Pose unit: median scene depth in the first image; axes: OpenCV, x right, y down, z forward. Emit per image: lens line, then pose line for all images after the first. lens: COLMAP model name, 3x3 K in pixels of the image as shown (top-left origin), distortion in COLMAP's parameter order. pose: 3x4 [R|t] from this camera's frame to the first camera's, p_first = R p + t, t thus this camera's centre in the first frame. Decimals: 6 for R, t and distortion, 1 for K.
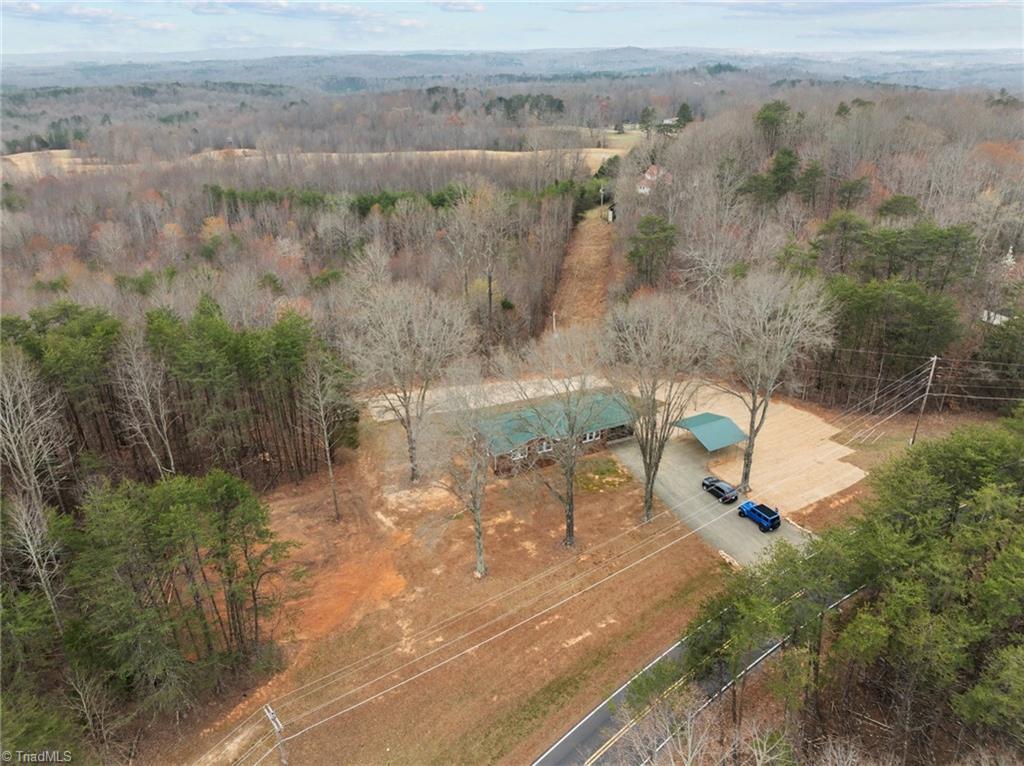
lens RADIAL K [[683.5, 0, 499.2], [0, 683.5, 382.7], [0, 0, 1]] dist [-0.062638, 0.036089]
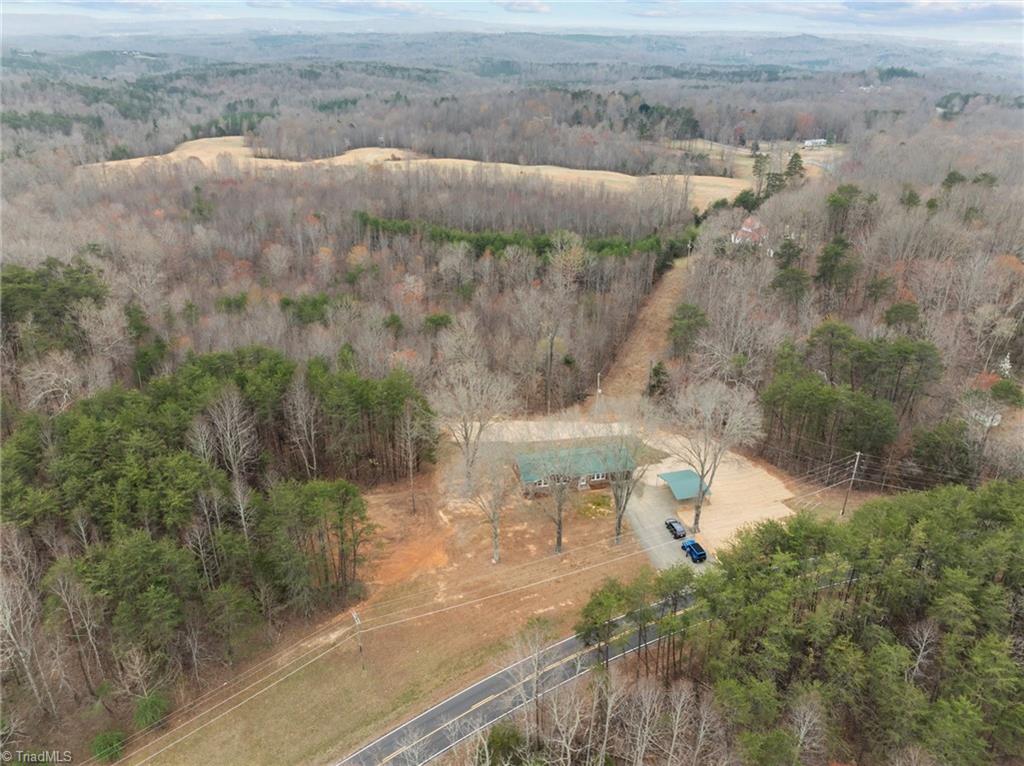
lens RADIAL K [[715.7, 0, 513.0], [0, 715.7, 379.1], [0, 0, 1]] dist [-0.042766, 0.010032]
pose [[0.980316, 0.106940, -0.165965, 0.195223], [-0.104312, 0.994243, 0.024499, -0.144362], [0.167629, -0.006705, 0.985827, -0.489775]]
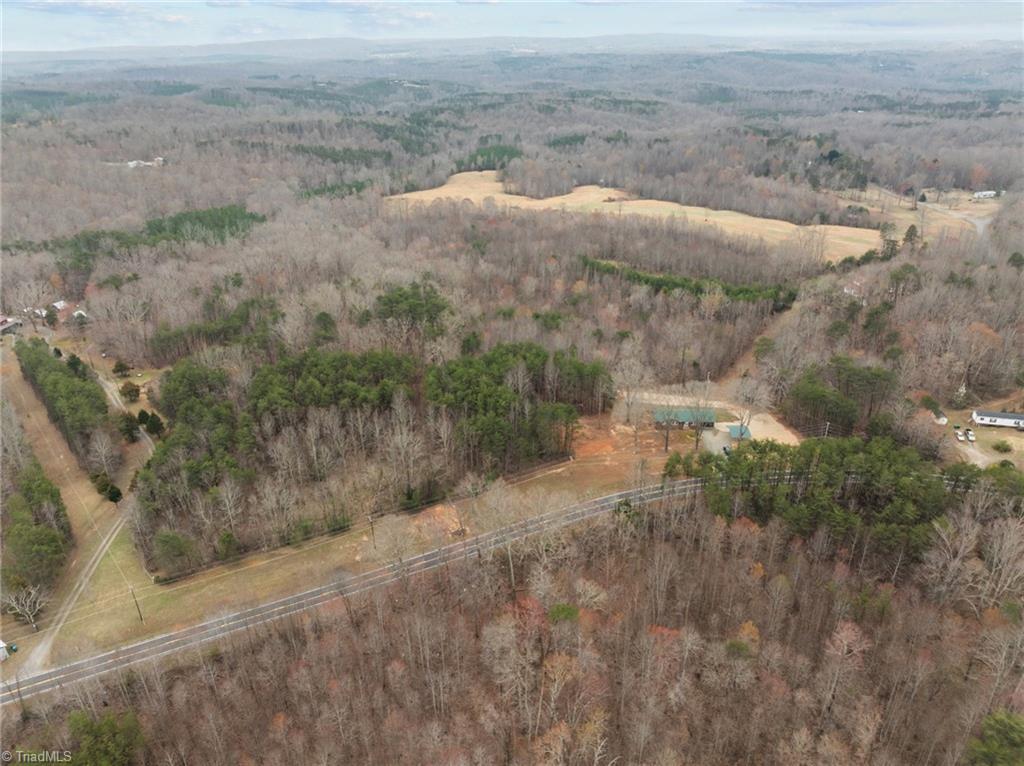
lens RADIAL K [[715.7, 0, 513.0], [0, 715.7, 379.1], [0, 0, 1]] dist [-0.042766, 0.010032]
pose [[0.883715, 0.198921, -0.423649, 0.698836], [-0.187900, 0.979823, 0.068115, -0.158971], [0.428651, 0.019410, 0.903262, -1.971936]]
